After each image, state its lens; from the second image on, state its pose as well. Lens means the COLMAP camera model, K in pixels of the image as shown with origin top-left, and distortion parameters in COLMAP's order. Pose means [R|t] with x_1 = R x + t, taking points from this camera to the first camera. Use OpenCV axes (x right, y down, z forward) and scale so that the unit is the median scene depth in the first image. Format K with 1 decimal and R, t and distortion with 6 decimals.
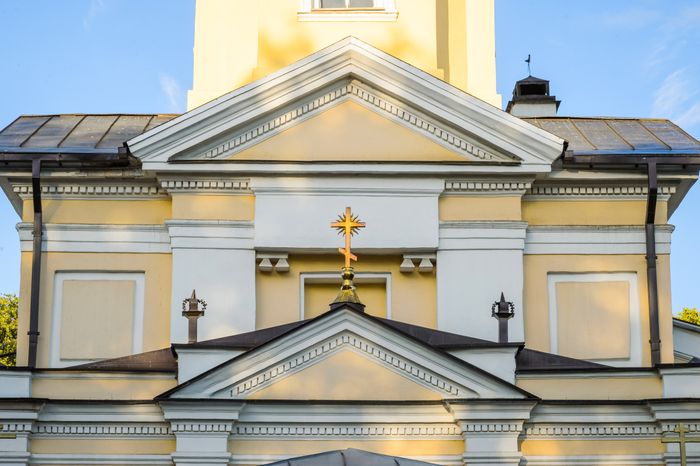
lens RADIAL K [[1647.1, 0, 349.6], [0, 1647.1, 234.1], [0, 0, 1]] dist [-0.137442, 0.000000]
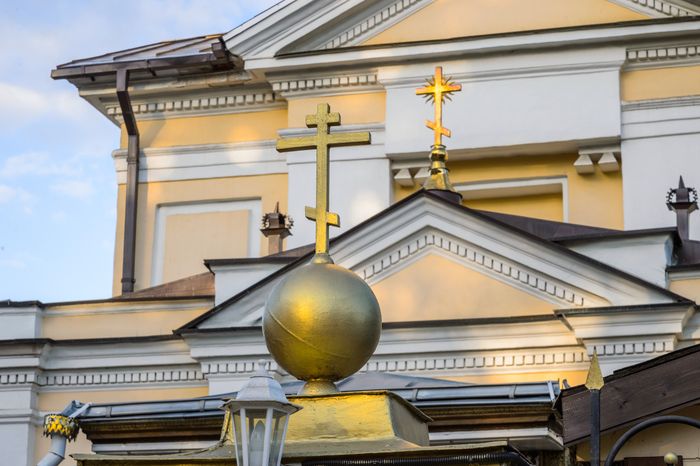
lens RADIAL K [[1647.1, 0, 349.0], [0, 1647.1, 232.7], [0, 0, 1]] dist [-0.137442, 0.000000]
pose [[0.959881, -0.067046, -0.272273, 0.136716], [0.060863, 0.997661, -0.031101, 0.068603], [0.273721, 0.013282, 0.961717, 0.241622]]
